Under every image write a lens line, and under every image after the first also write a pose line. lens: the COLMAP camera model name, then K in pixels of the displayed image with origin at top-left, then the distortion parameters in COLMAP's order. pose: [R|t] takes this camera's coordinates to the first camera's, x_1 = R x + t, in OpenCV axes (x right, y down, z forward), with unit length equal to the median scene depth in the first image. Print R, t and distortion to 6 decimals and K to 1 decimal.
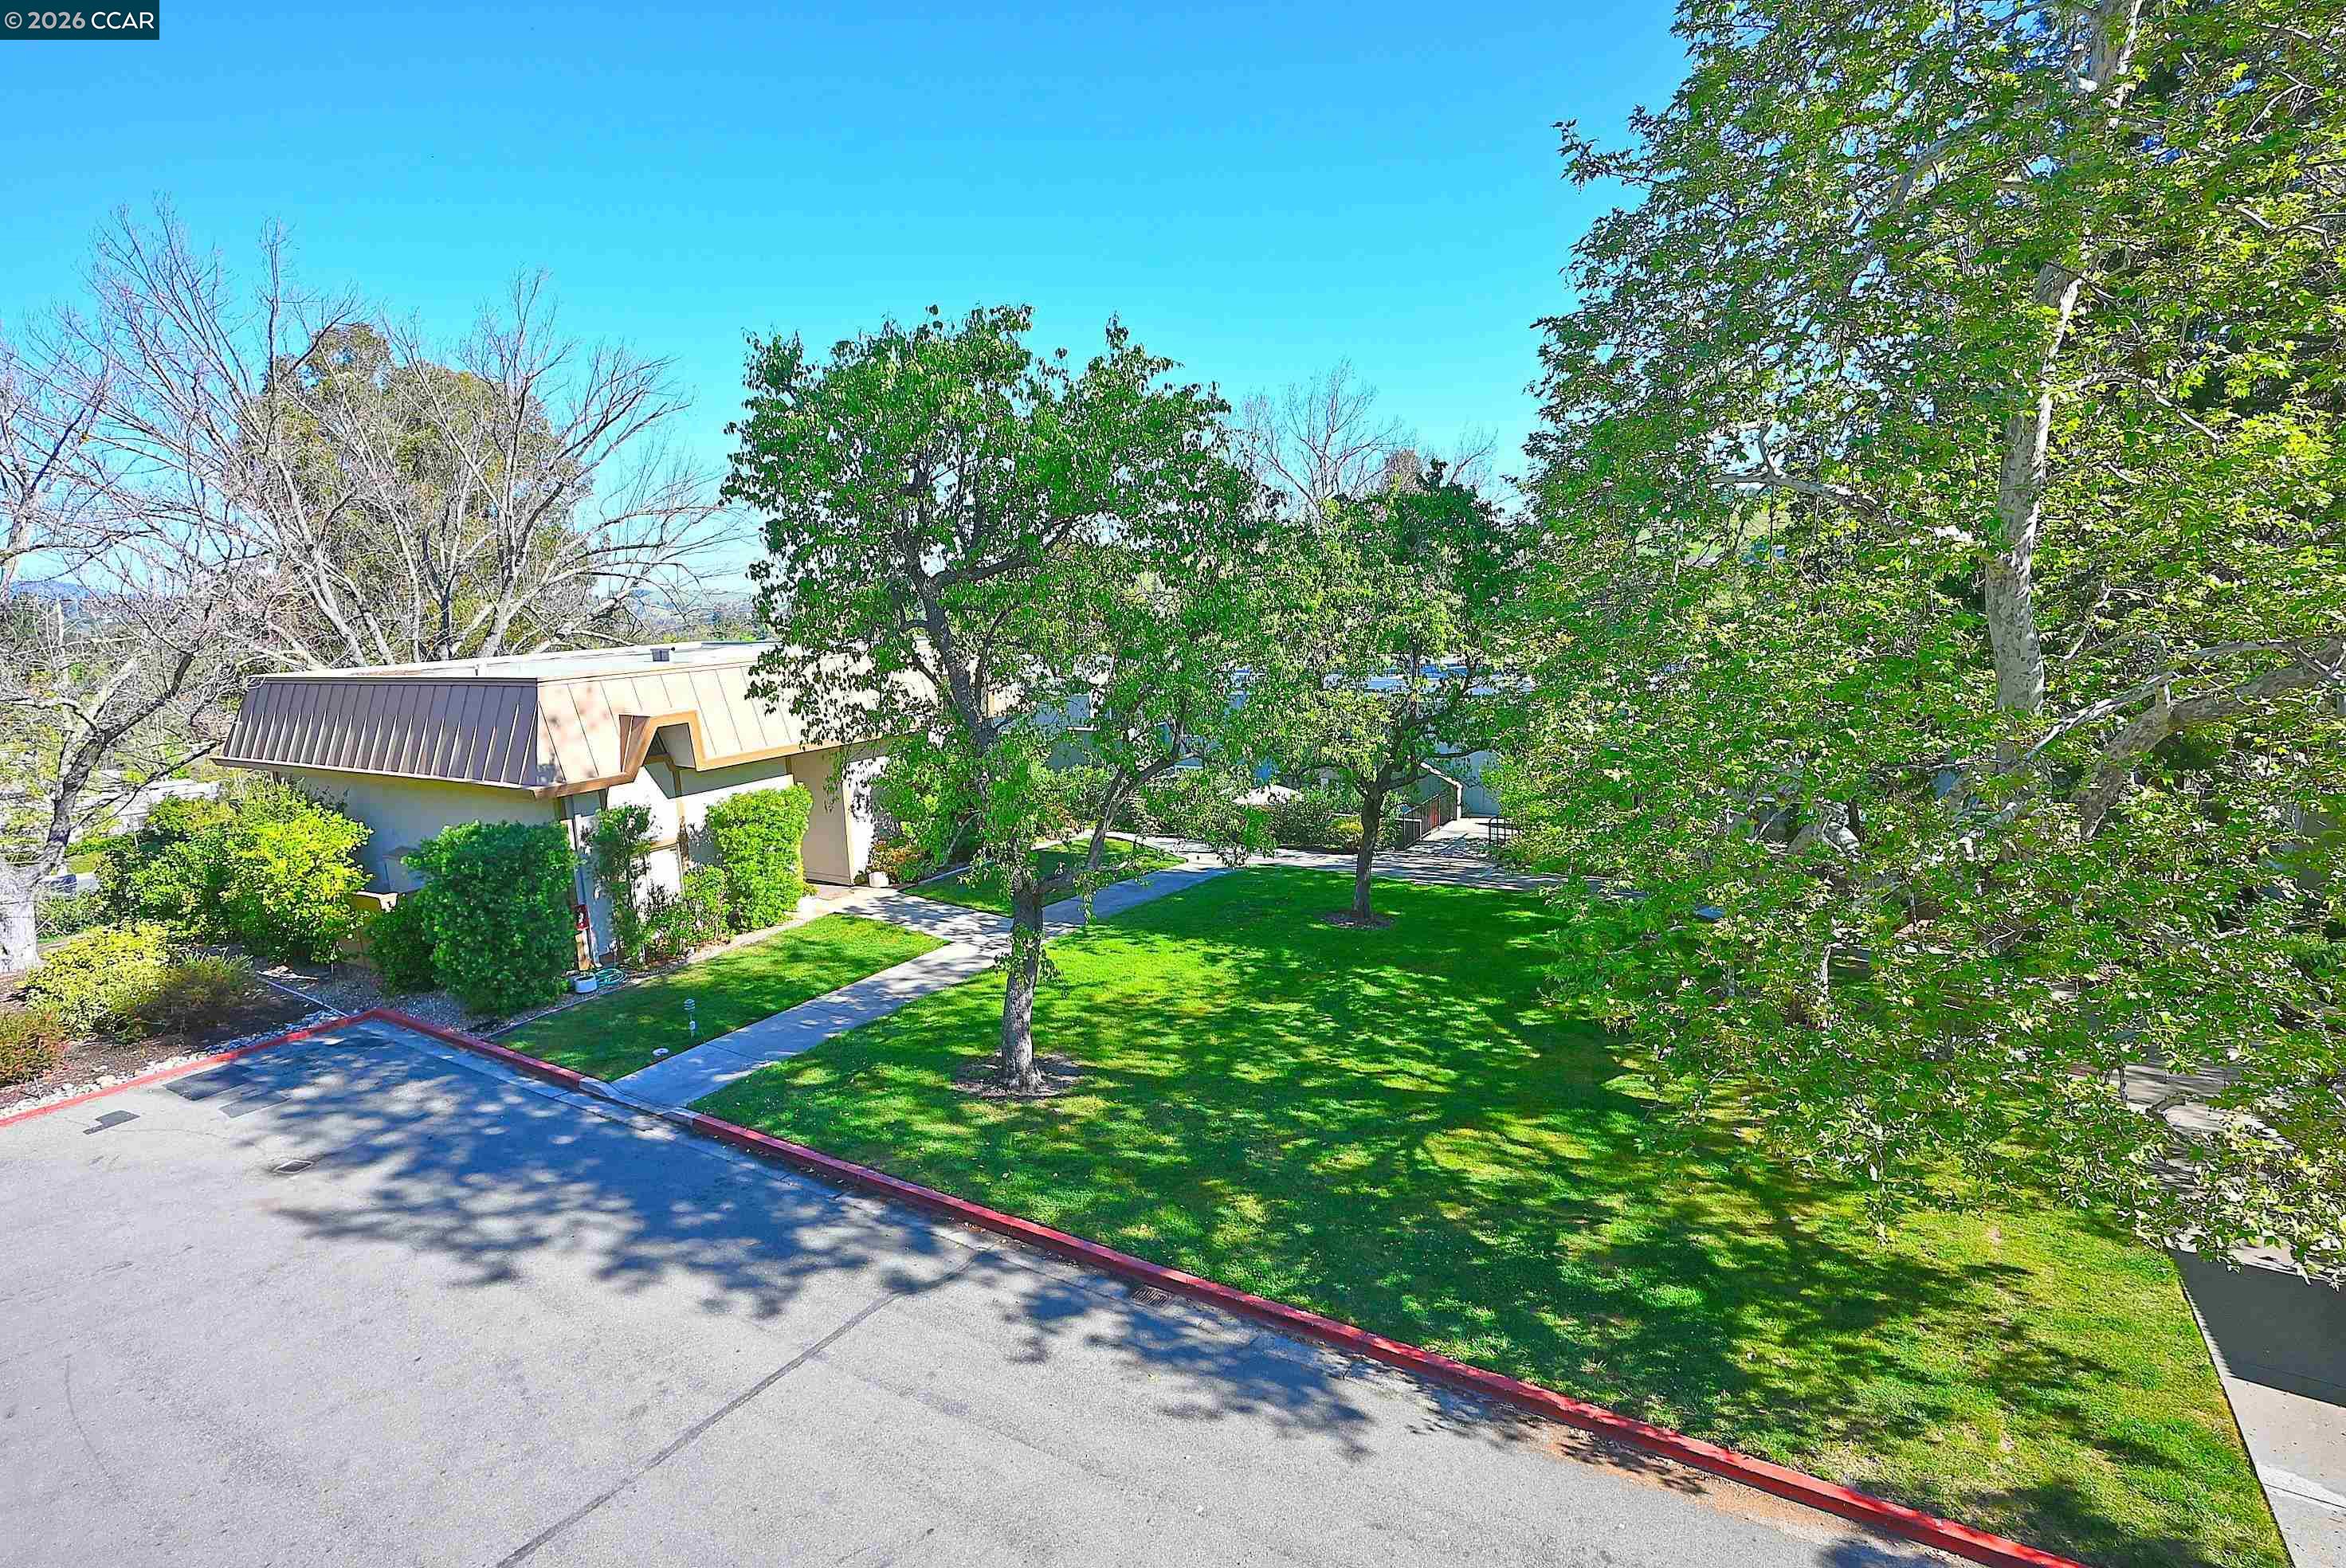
lens RADIAL K [[1164.7, 0, 1178.0], [0, 1164.7, 786.3], [0, 0, 1]] dist [-0.003396, 0.001304]
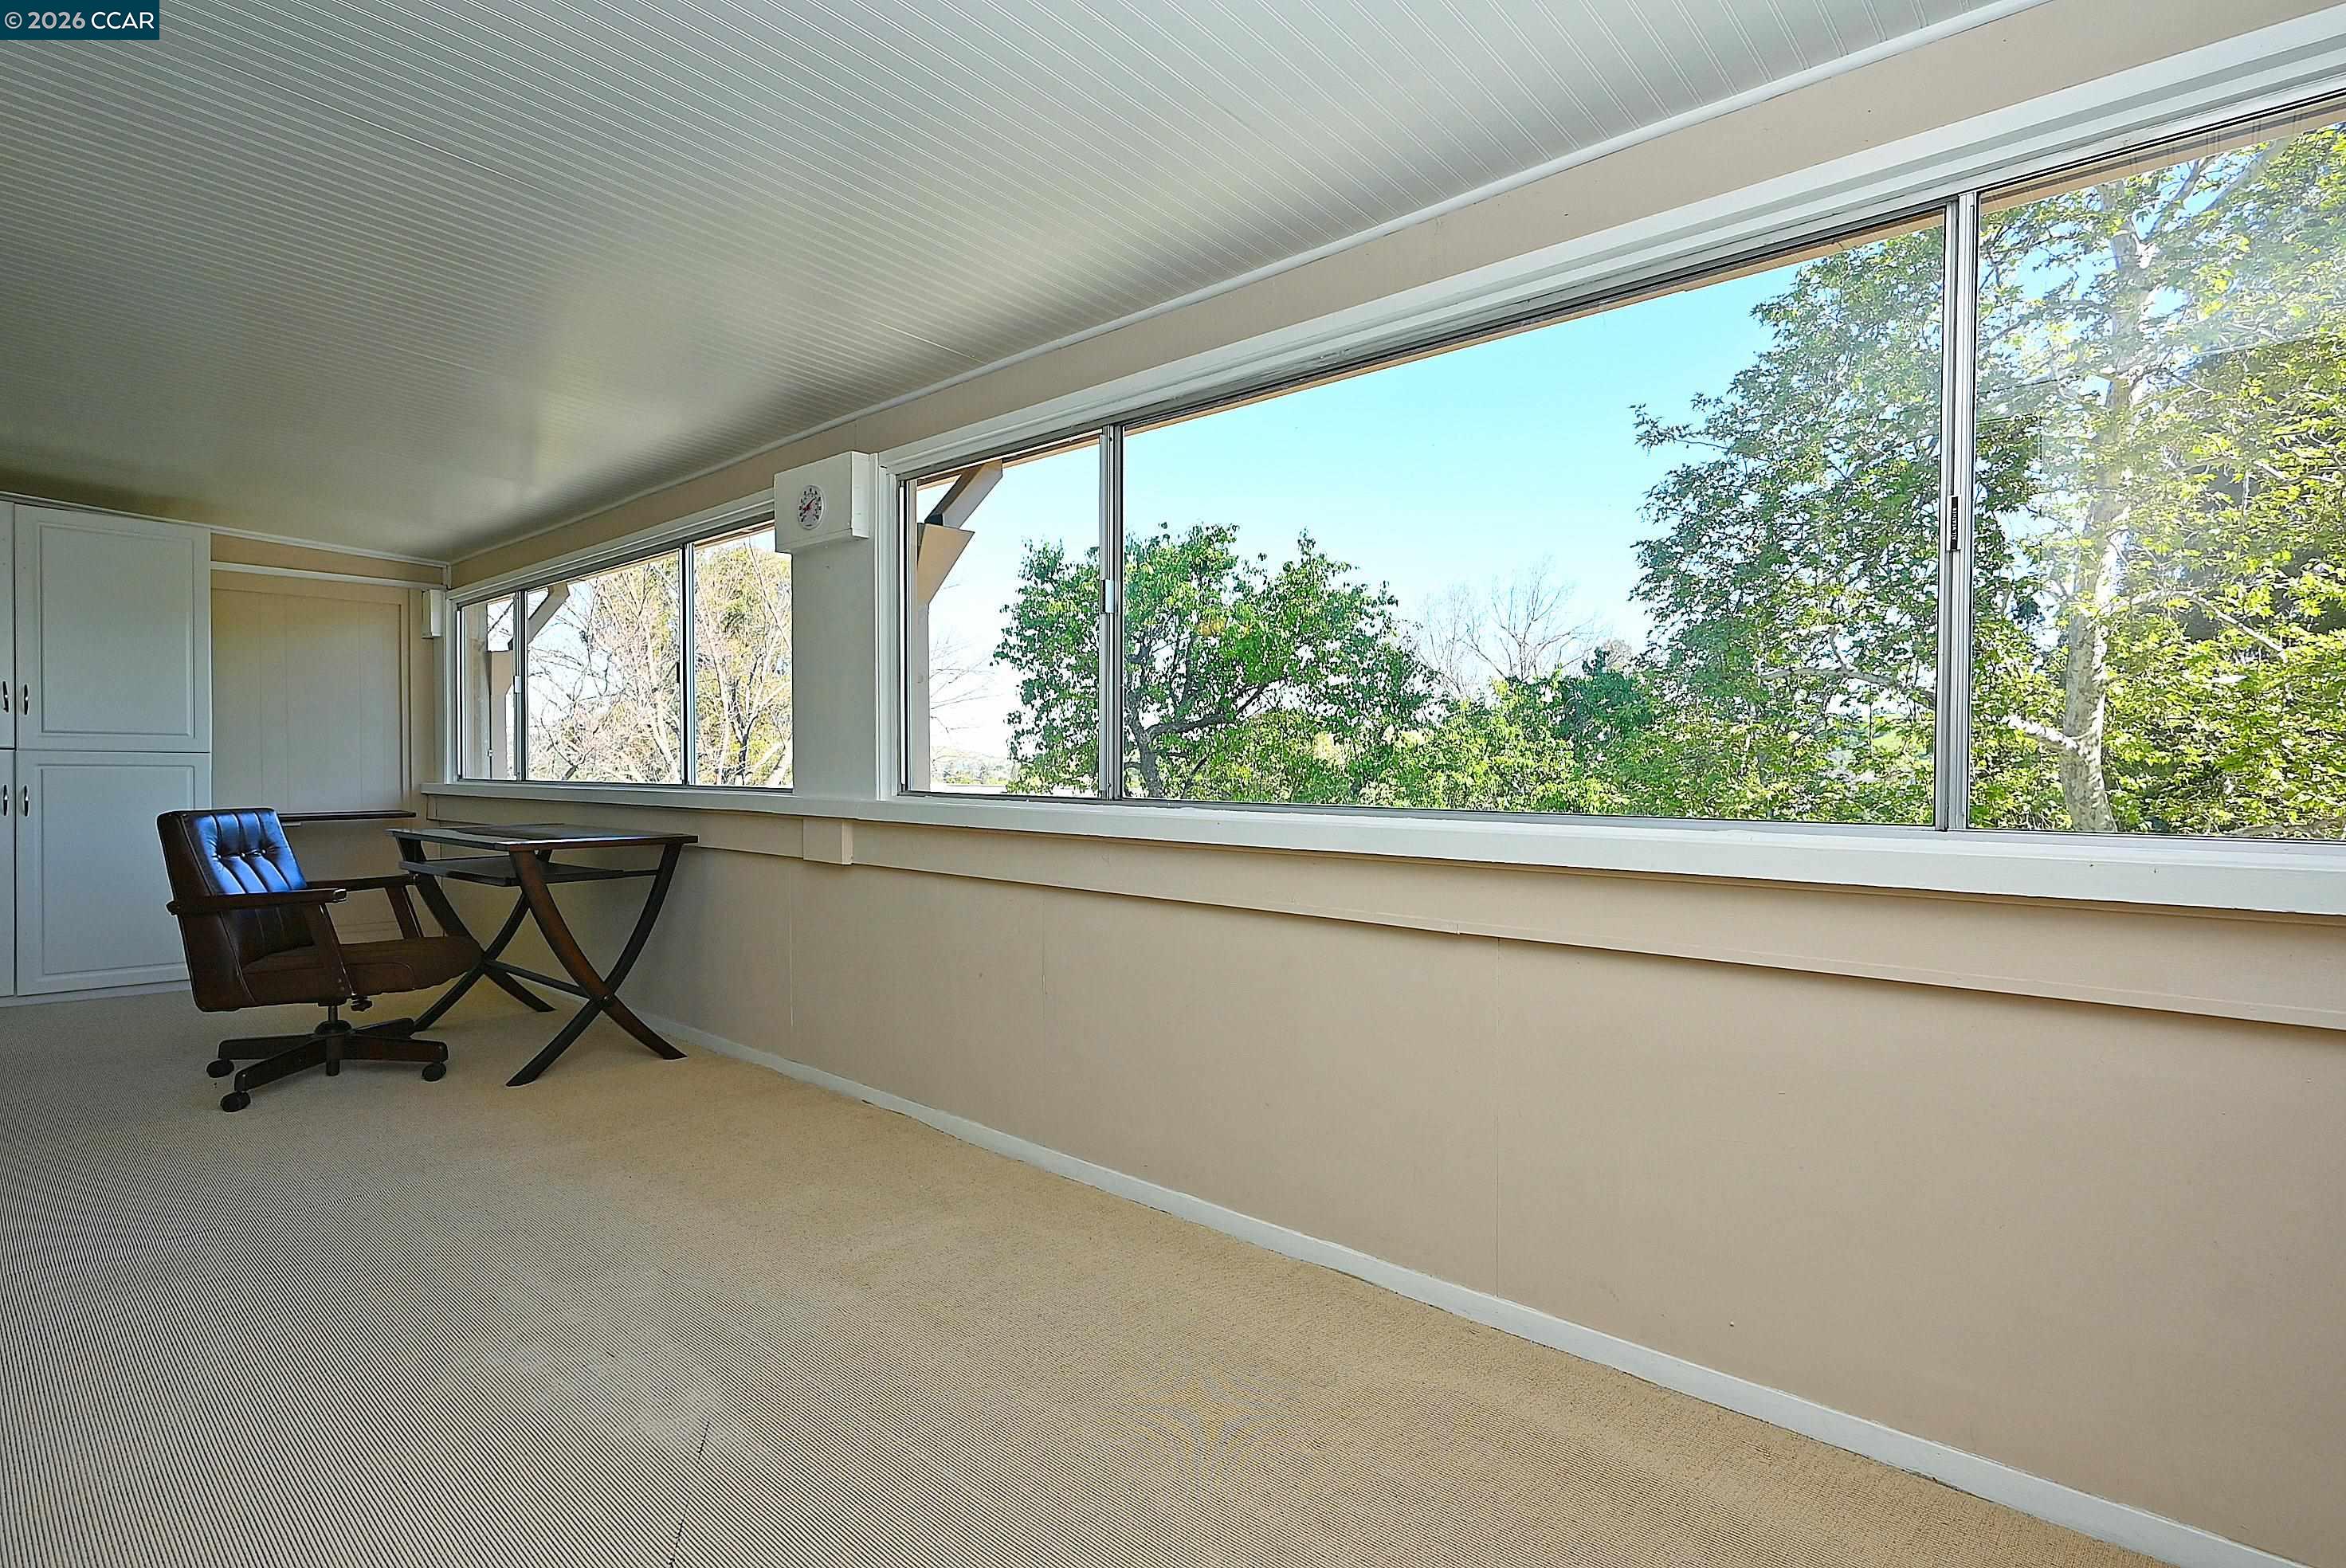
lens RADIAL K [[1164.7, 0, 1178.0], [0, 1164.7, 786.3], [0, 0, 1]] dist [-0.003396, 0.001304]
pose [[0.982763, 0.050843, -0.177742, 0.045673], [-0.076438, 0.987160, -0.140260, 0.054044], [0.168329, 0.151428, 0.974030, -0.197932]]
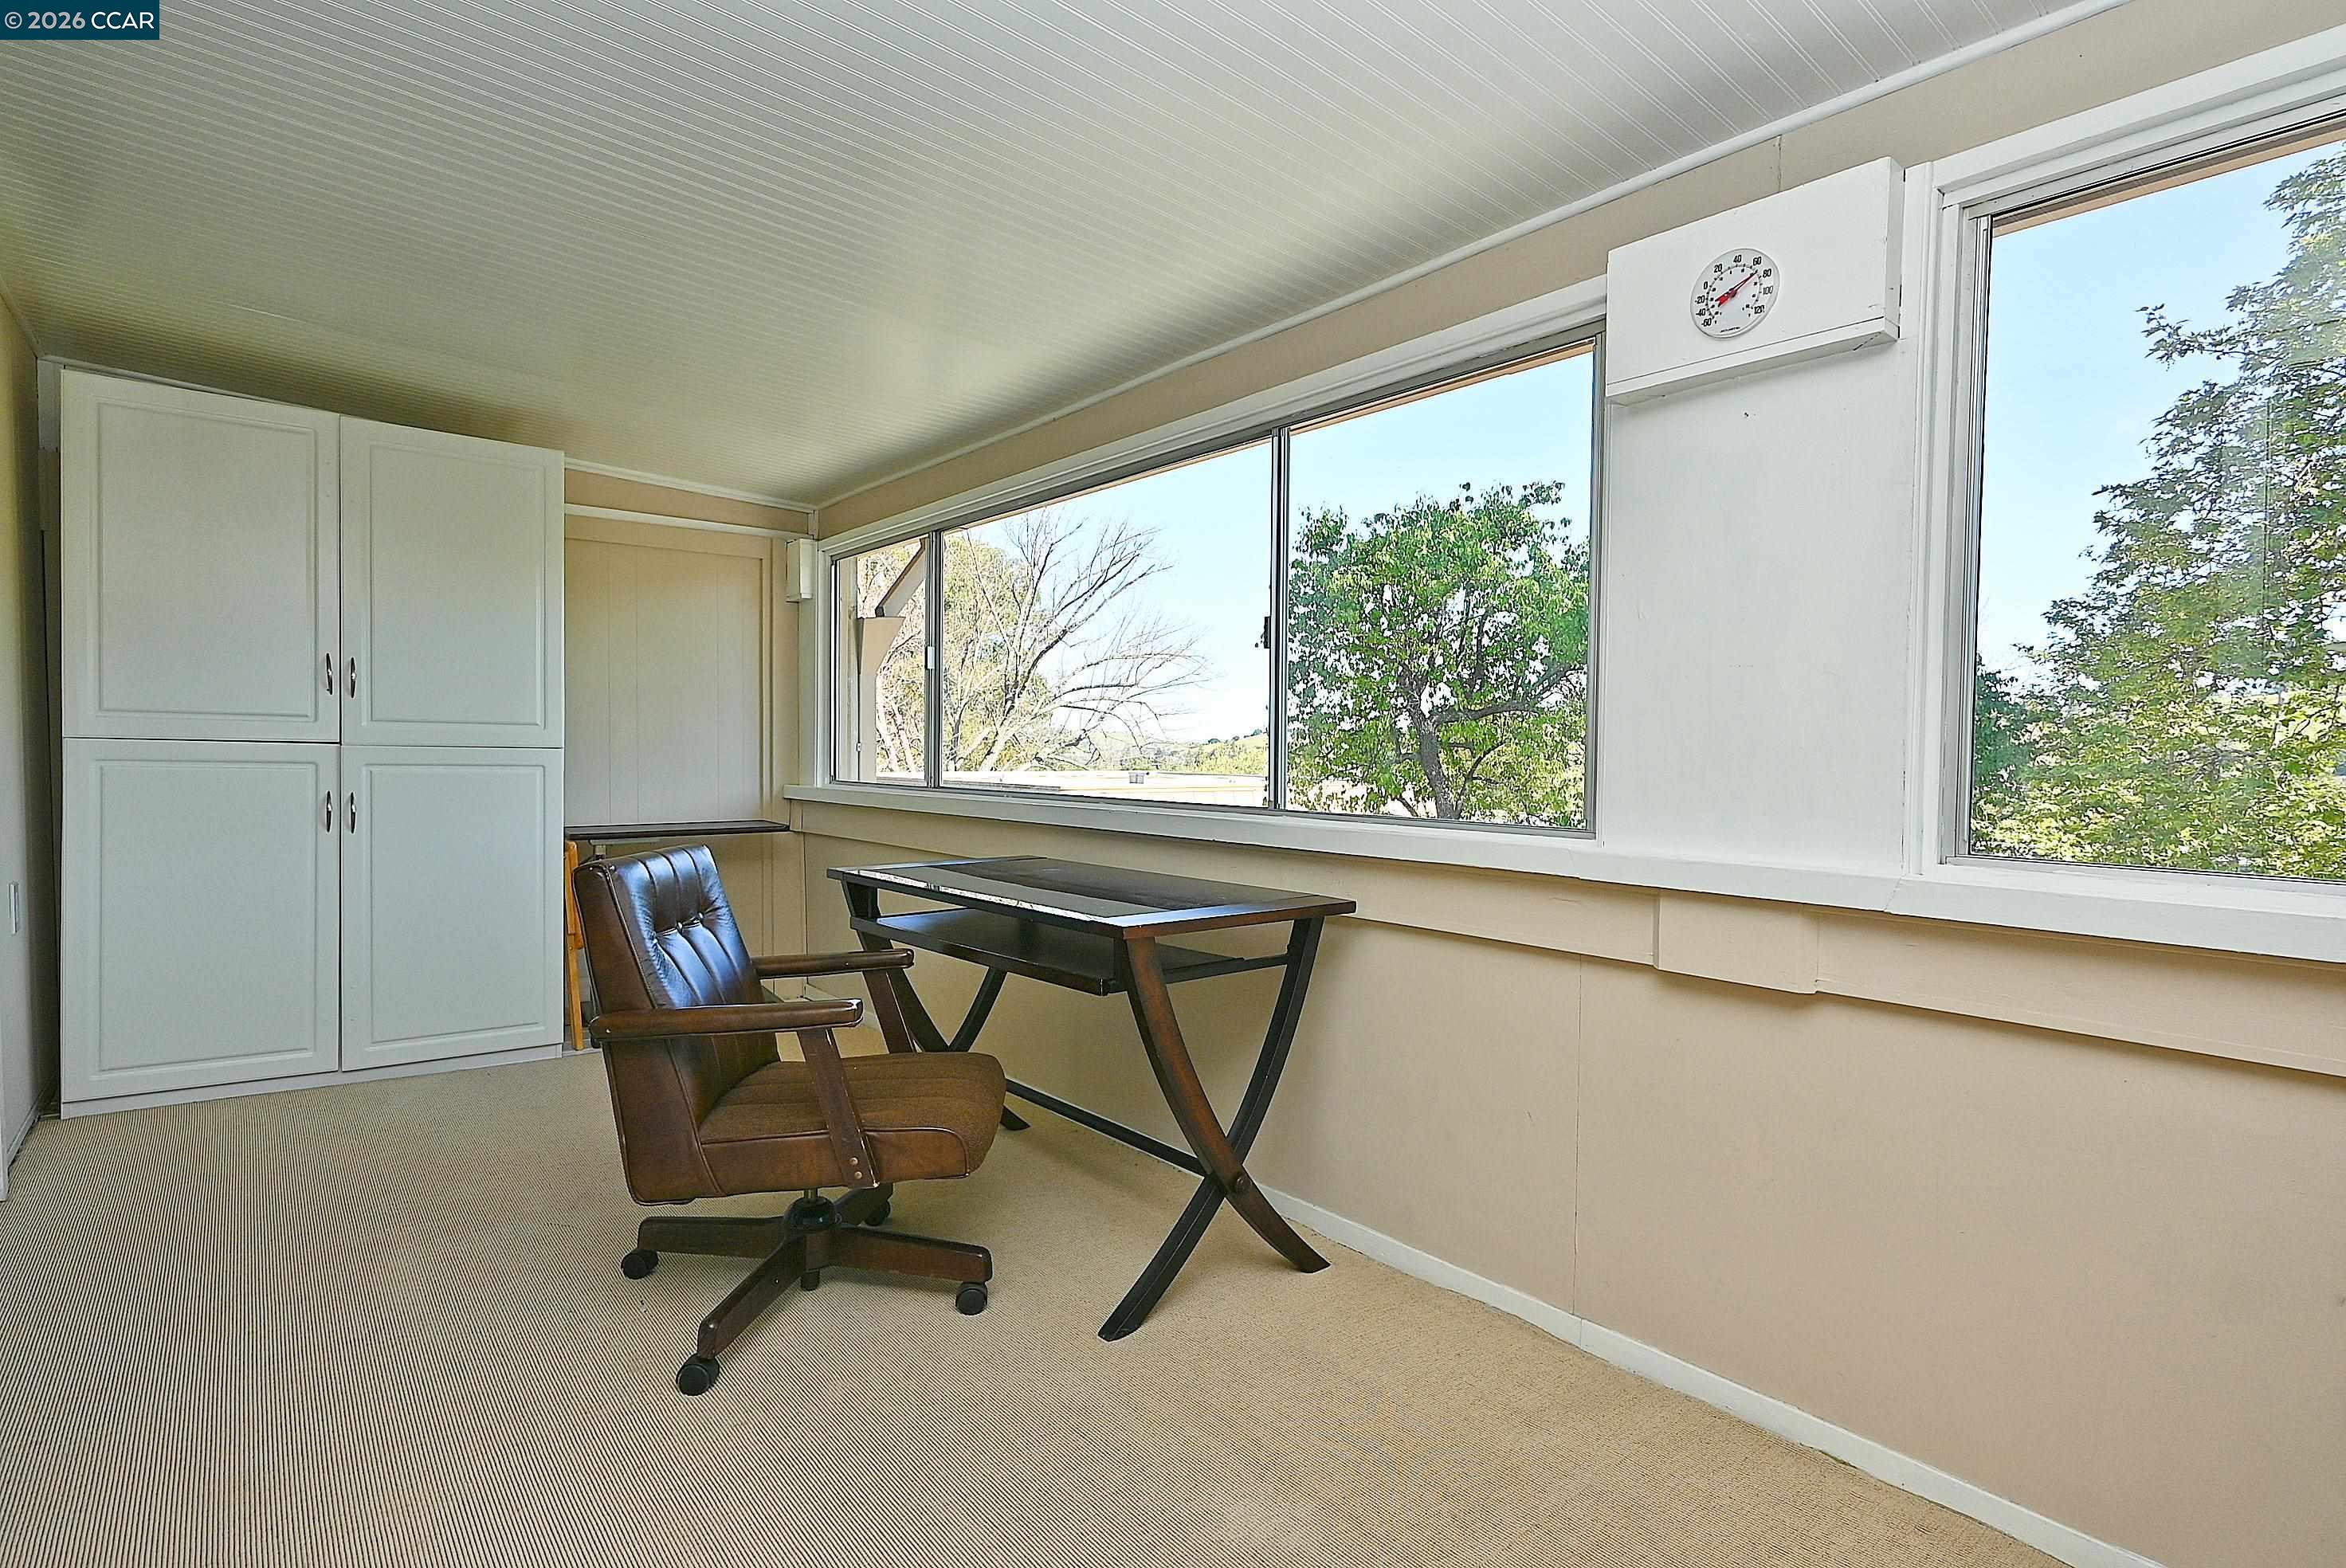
lens RADIAL K [[1164.7, 0, 1178.0], [0, 1164.7, 786.3], [0, 0, 1]] dist [-0.003396, 0.001304]
pose [[0.945260, 0.065927, -0.319590, -0.080864], [-0.107642, 0.987556, -0.114656, 0.041744], [0.308054, 0.142781, 0.940594, -0.116043]]
